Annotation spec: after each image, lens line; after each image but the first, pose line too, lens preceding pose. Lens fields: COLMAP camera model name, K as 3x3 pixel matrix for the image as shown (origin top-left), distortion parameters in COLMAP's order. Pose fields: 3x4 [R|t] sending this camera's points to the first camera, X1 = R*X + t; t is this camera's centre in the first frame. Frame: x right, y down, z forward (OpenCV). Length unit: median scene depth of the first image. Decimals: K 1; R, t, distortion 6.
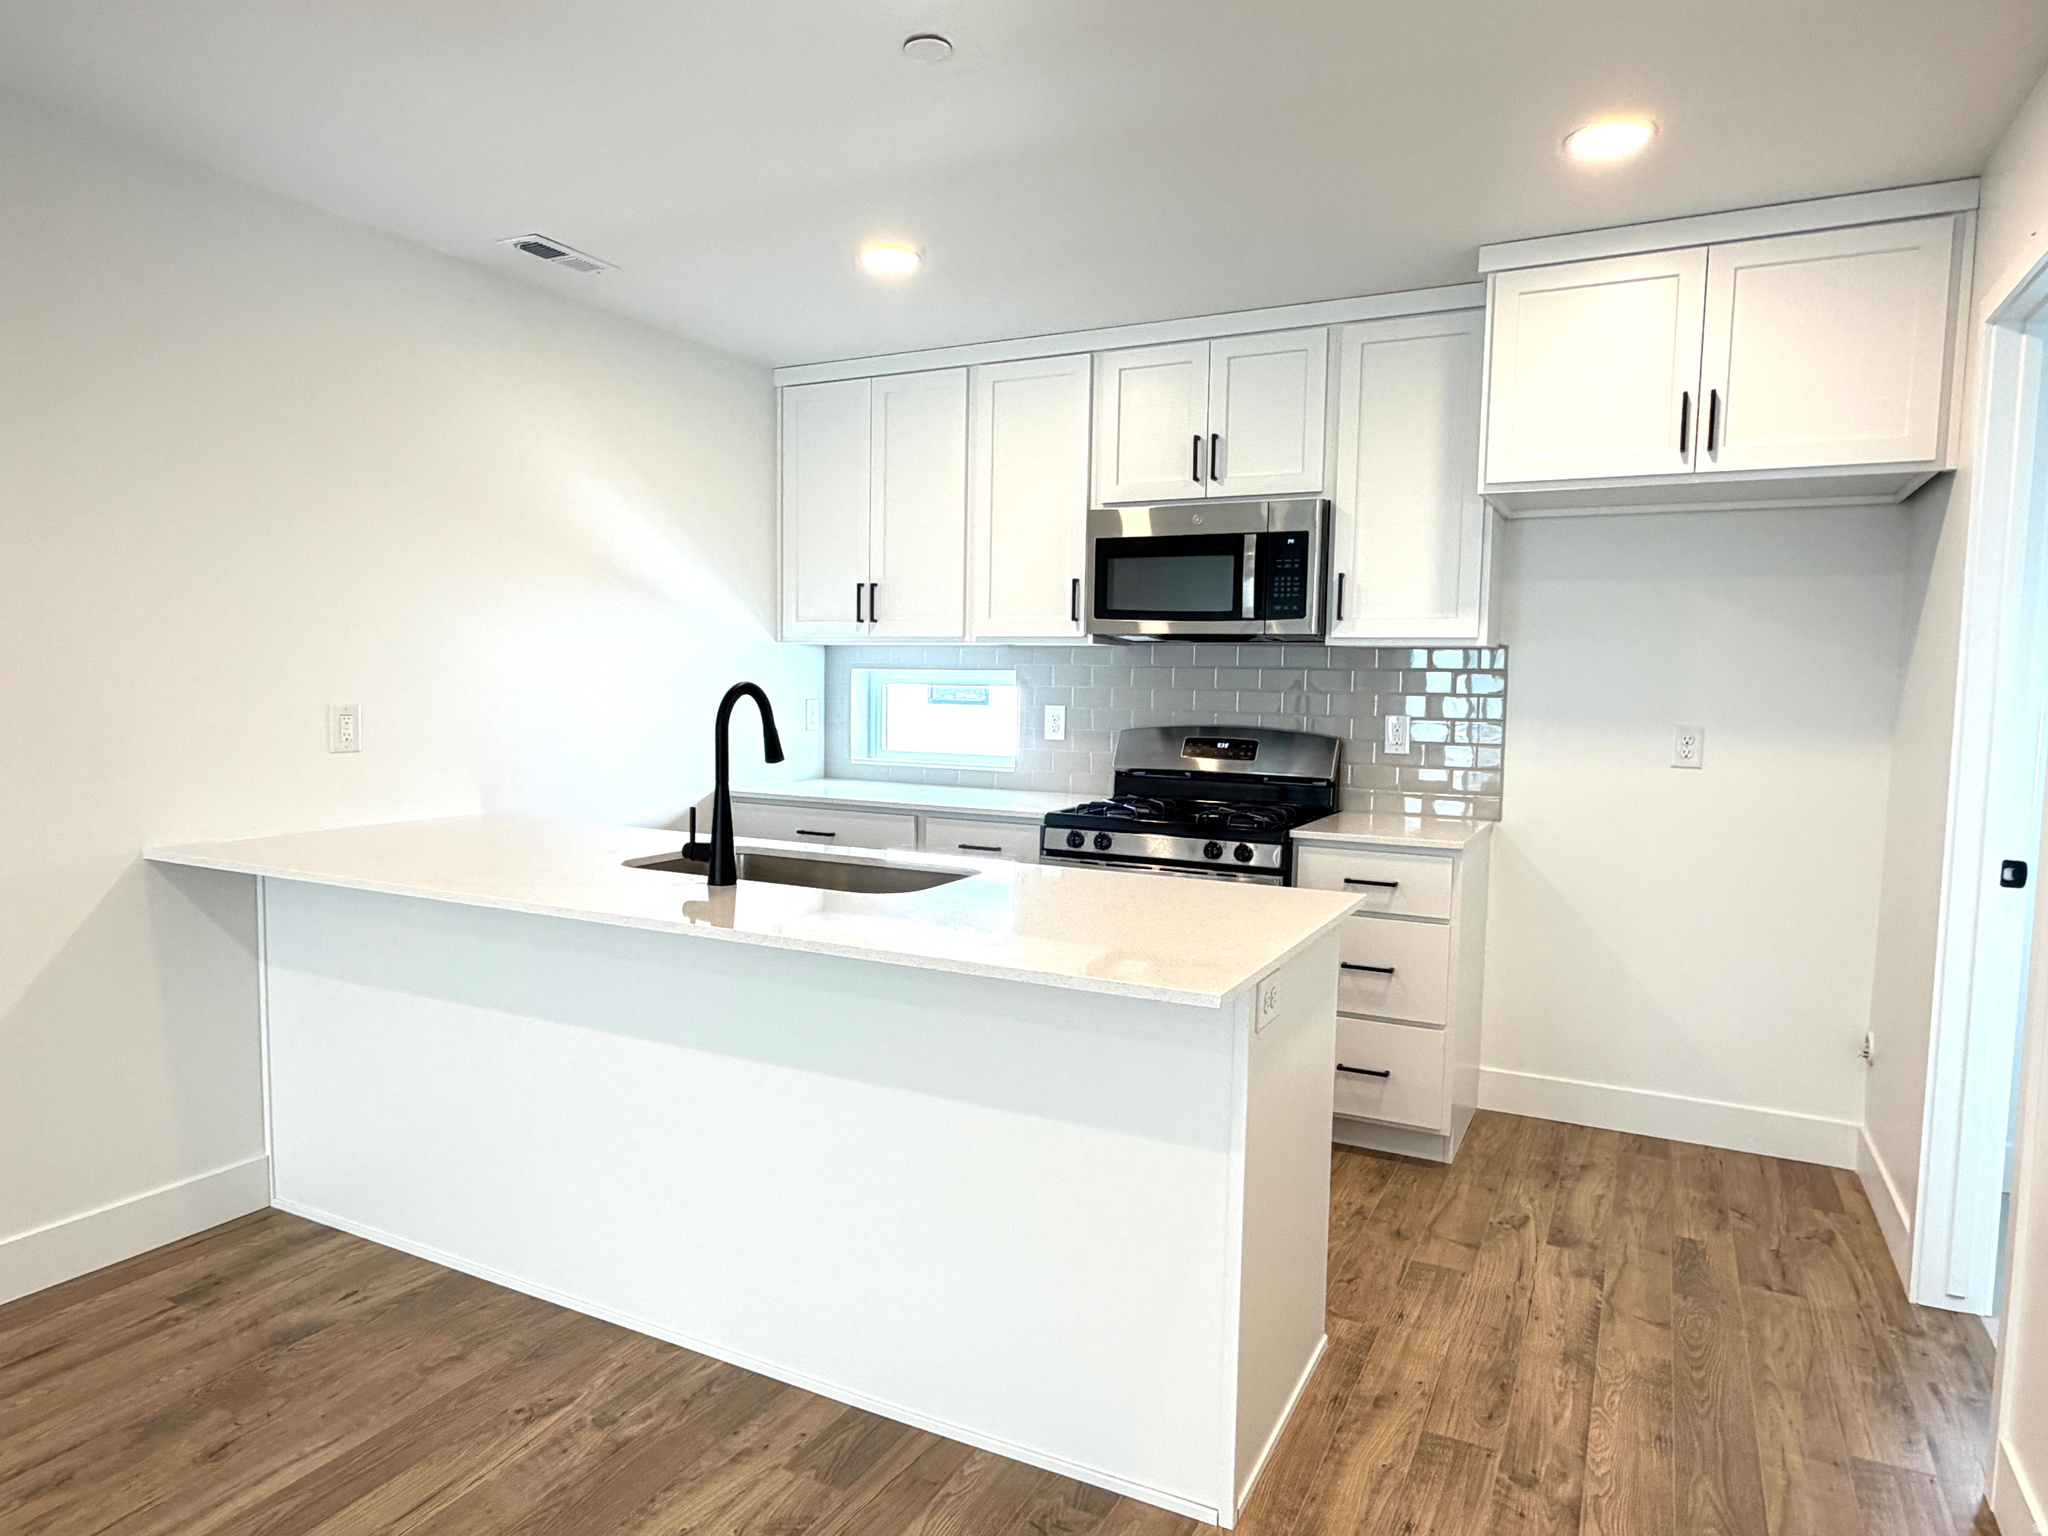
lens RADIAL K [[1253.7, 0, 1022.7], [0, 1253.7, 769.7], [0, 0, 1]] dist [0.008283, 0.001694]
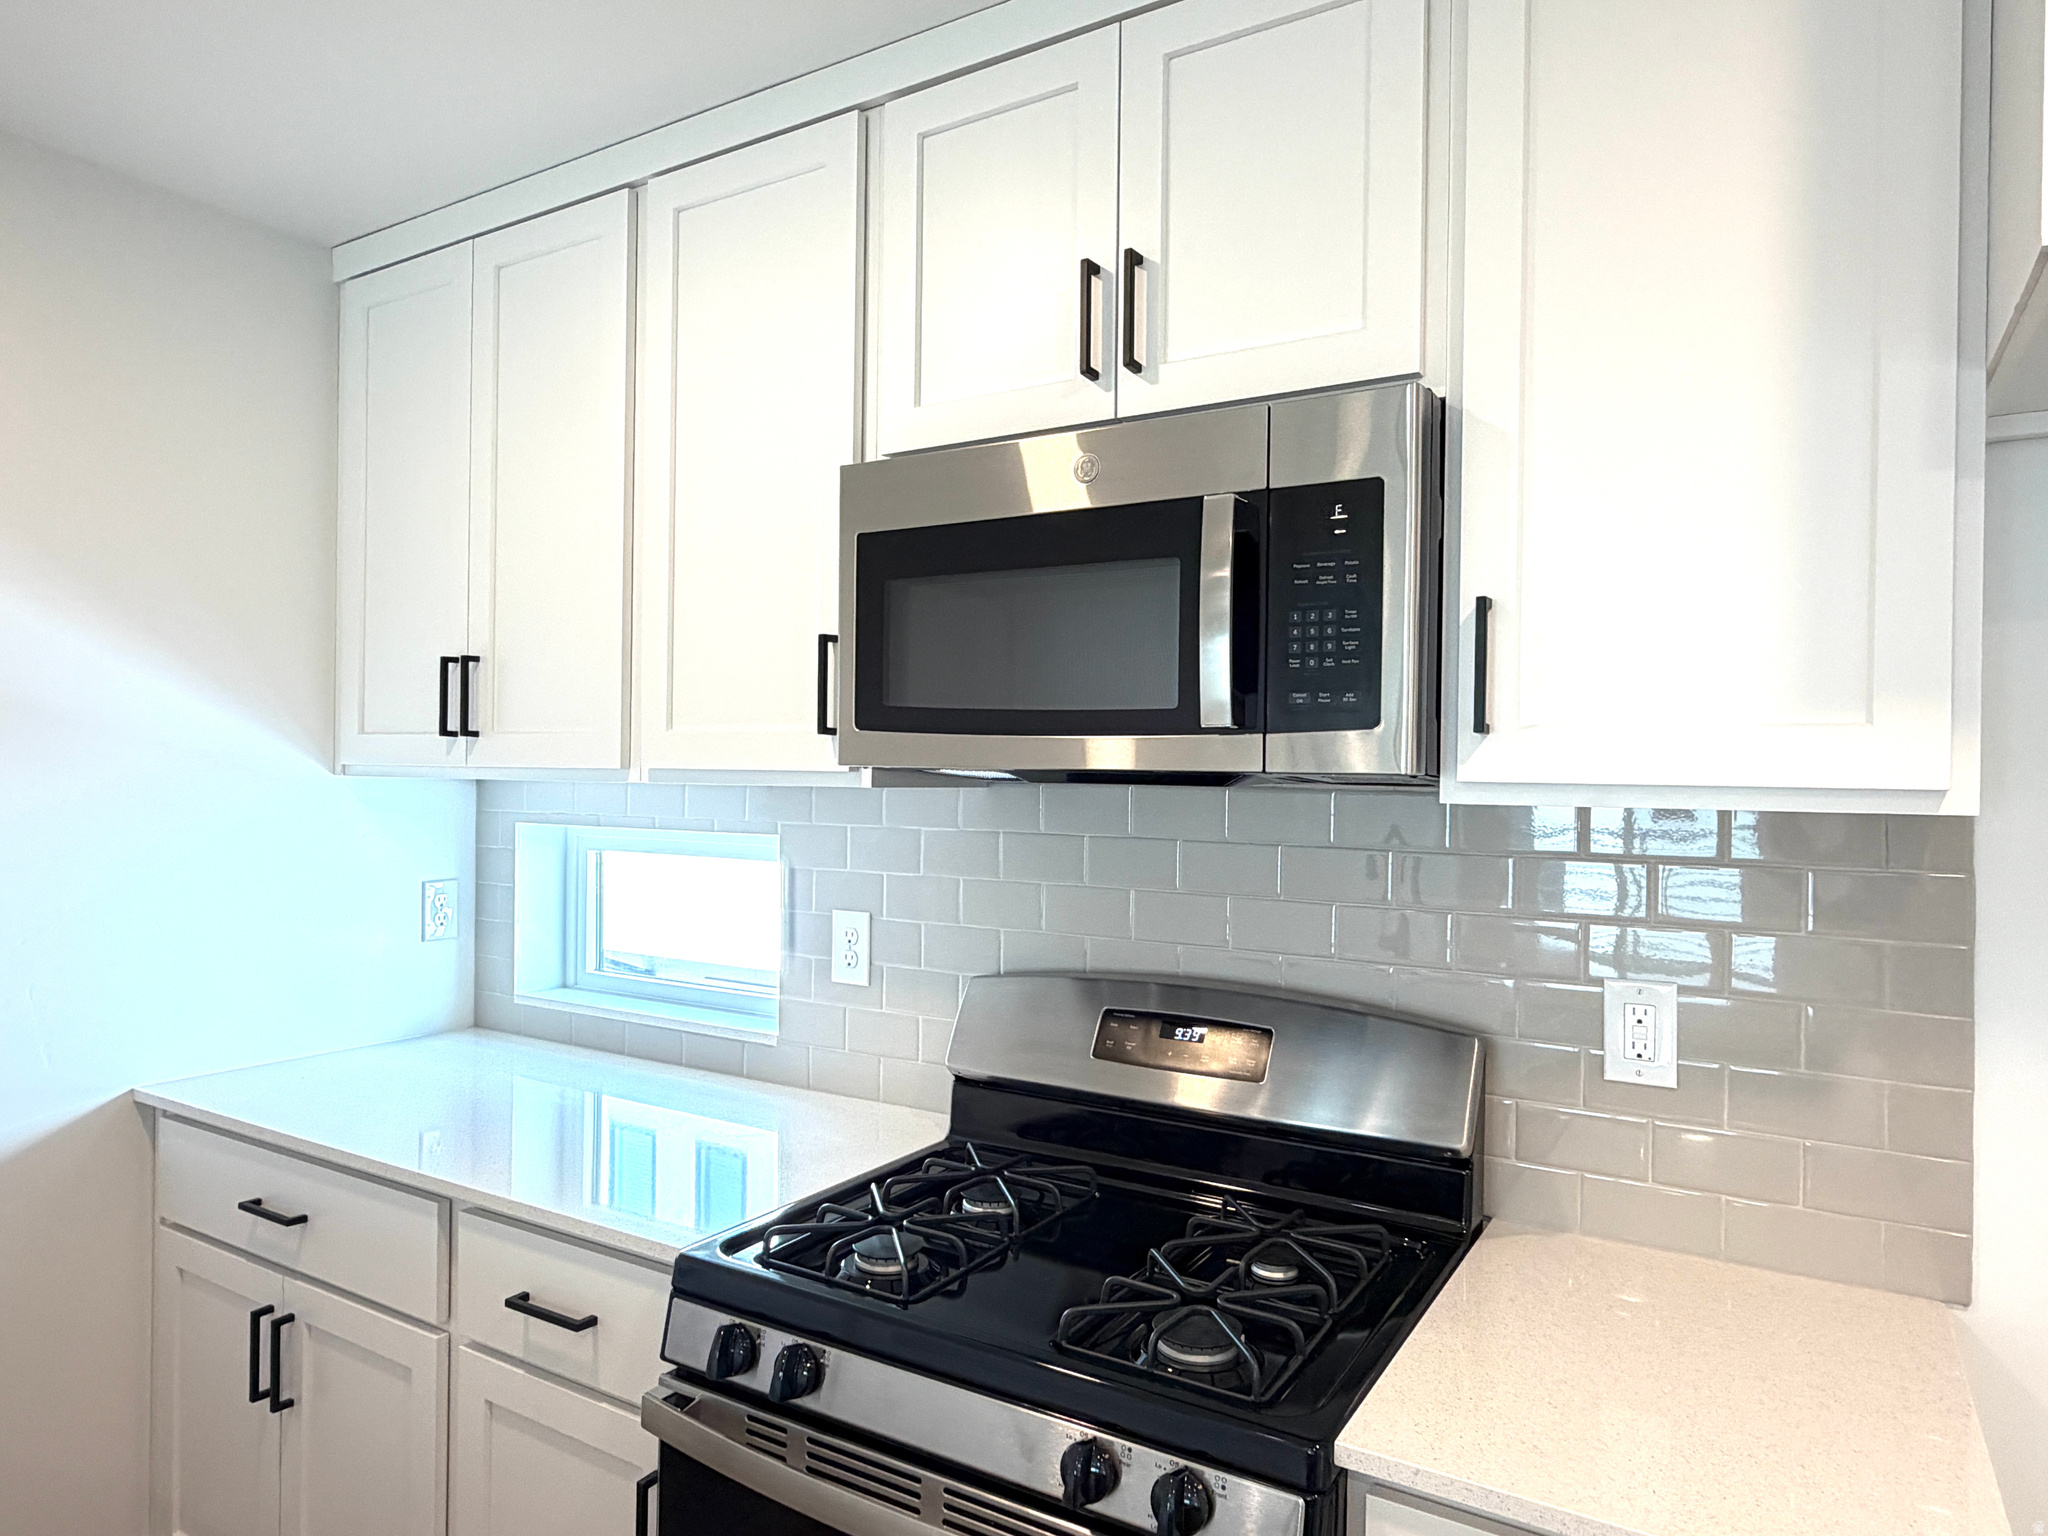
lens RADIAL K [[1253.7, 0, 1026.5], [0, 1253.7, 771.6], [0, 0, 1]] dist [0.008283, 0.001694]
pose [[0.997135, -0.003401, -0.075569, 0.149723], [-0.002351, 0.997113, -0.075892, -0.079938], [0.075609, 0.075852, 0.994248, 0.629978]]
